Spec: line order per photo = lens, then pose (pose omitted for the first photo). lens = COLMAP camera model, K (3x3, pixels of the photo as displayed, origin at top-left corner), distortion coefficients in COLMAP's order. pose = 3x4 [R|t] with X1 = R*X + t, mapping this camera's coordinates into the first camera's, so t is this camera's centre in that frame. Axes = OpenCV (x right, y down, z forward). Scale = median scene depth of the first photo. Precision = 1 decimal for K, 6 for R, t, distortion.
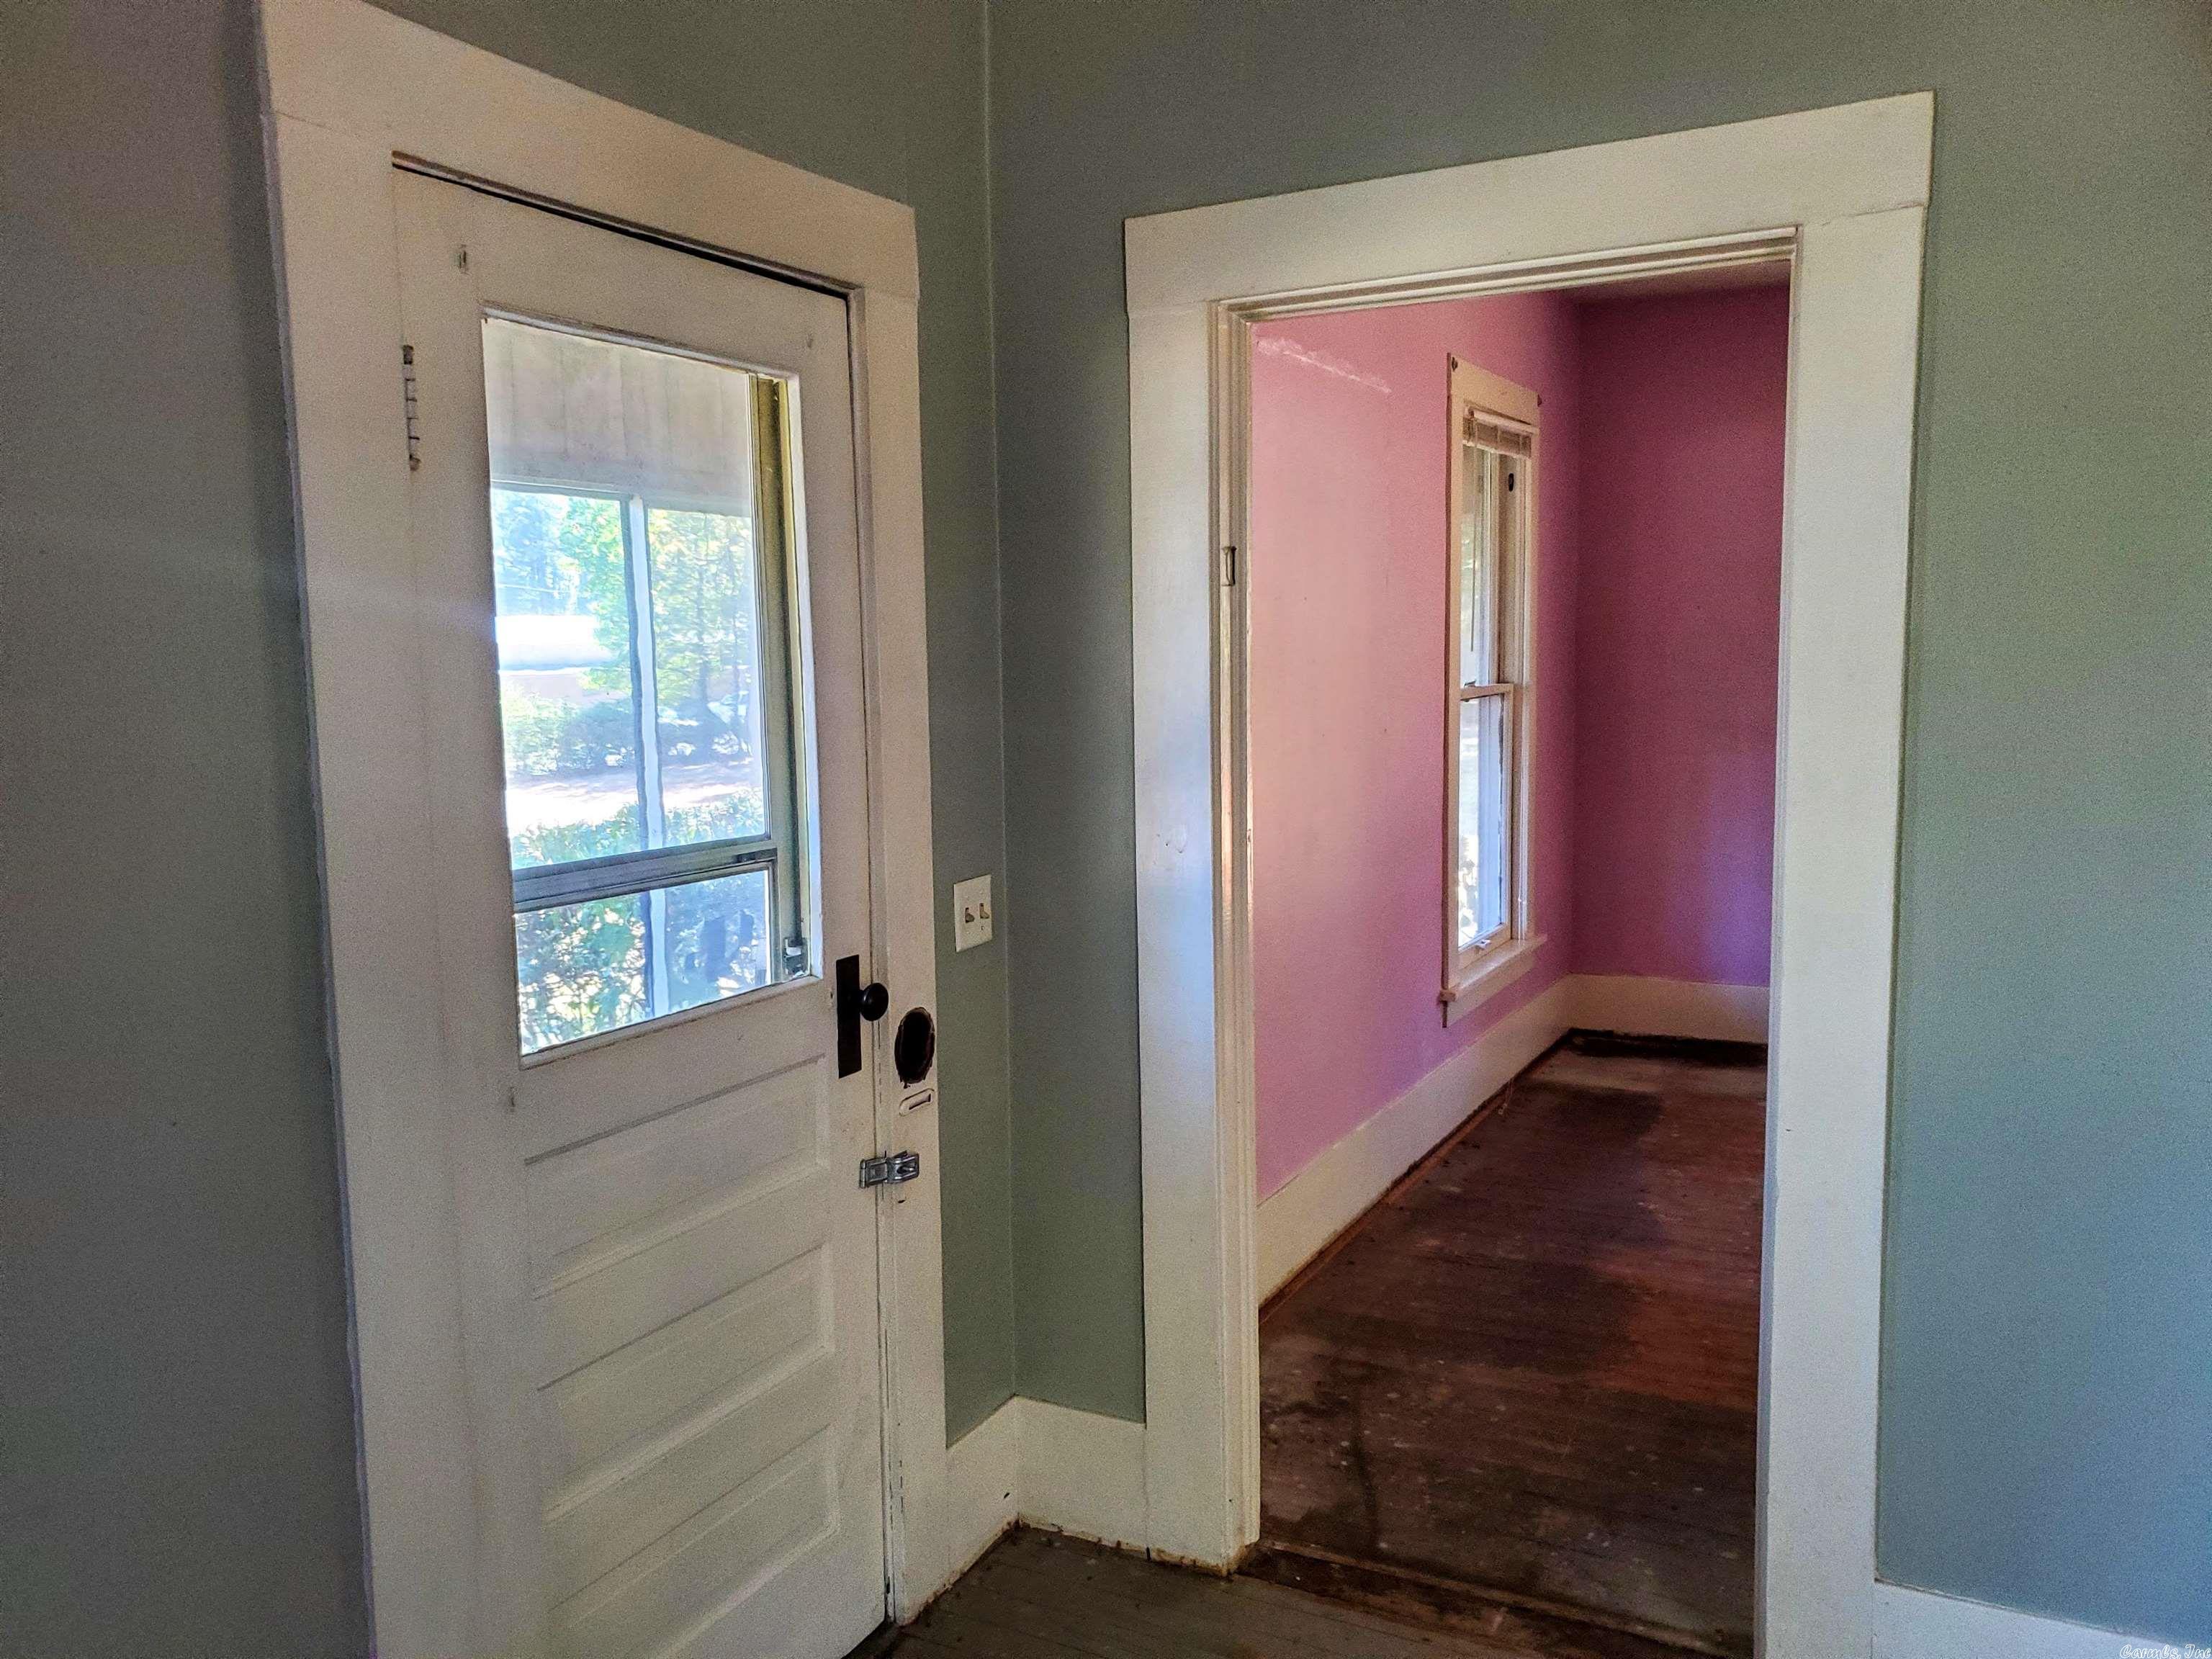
lens RADIAL K [[1714.8, 0, 1095.4], [0, 1714.8, 879.0], [0, 0, 1]] dist [-0.013243, -0.003274]
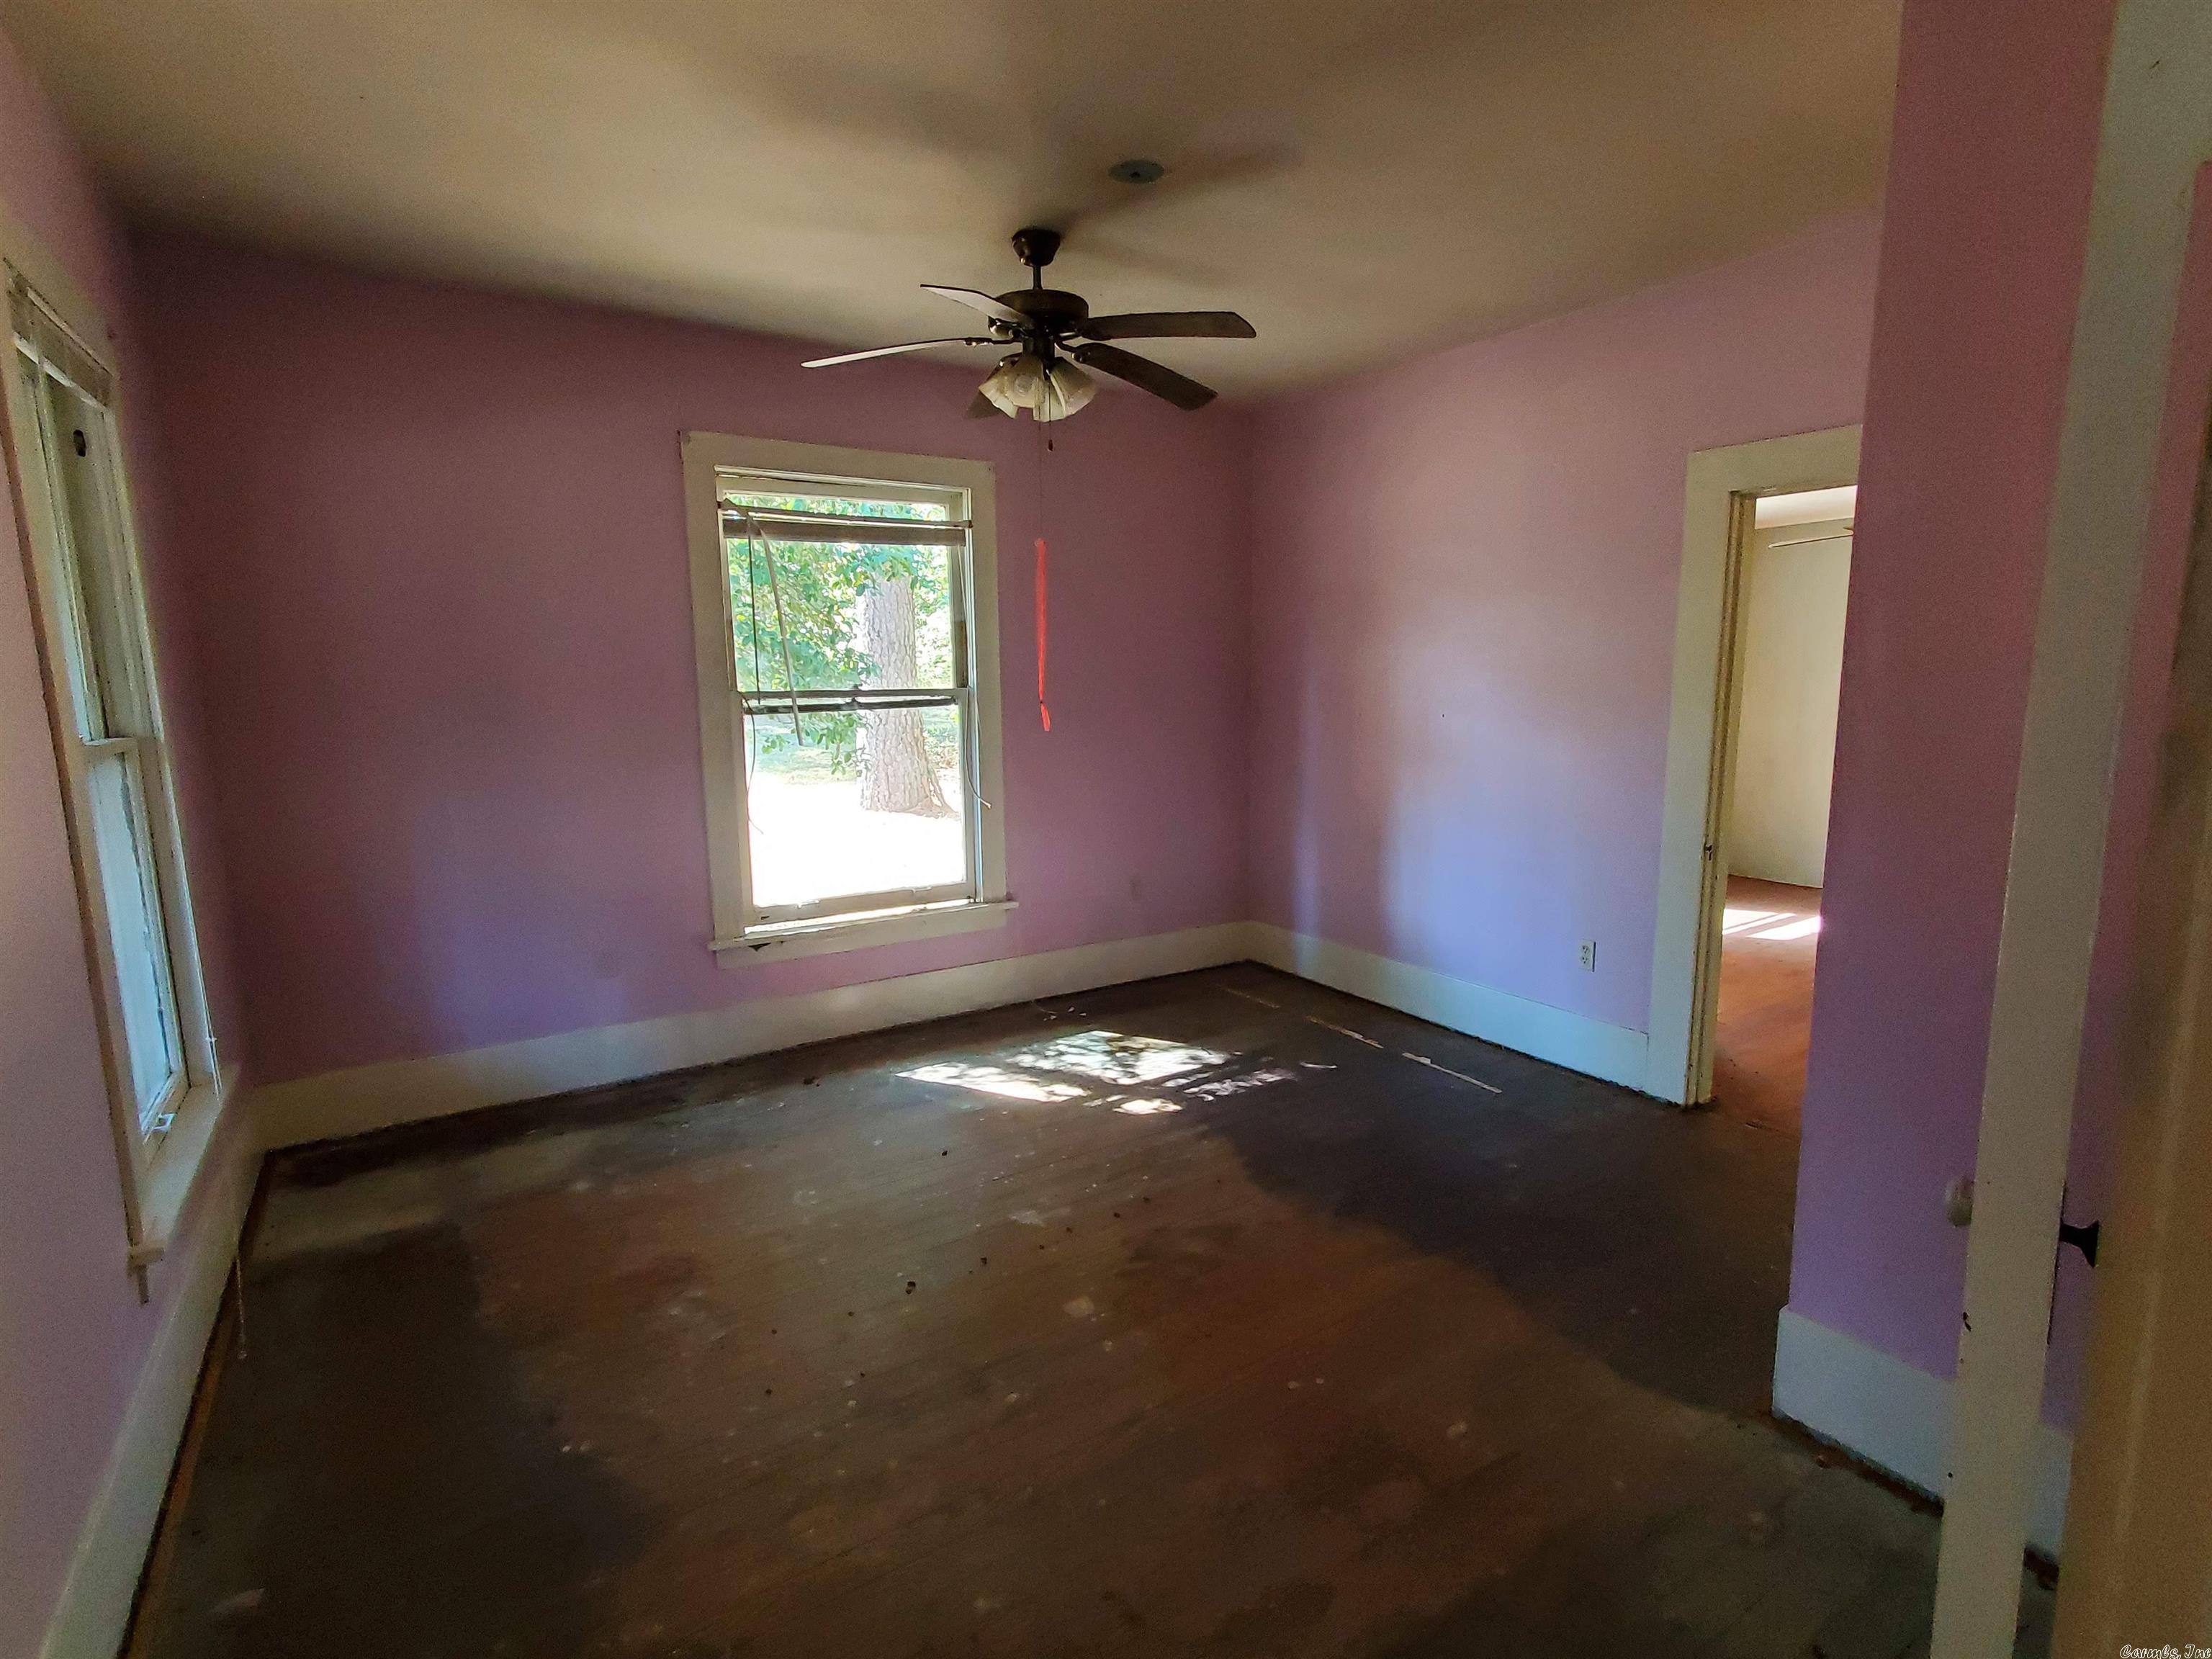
lens RADIAL K [[1073.6, 0, 1102.3], [0, 1073.6, 867.1], [0, 0, 1]] dist [0.016972, 0.000456]
pose [[0.495816, -0.118382, 0.860321, 0.049228], [0.104794, 0.991582, 0.076049, -0.053647], [-0.862082, 0.052450, 0.504048, 0.433810]]
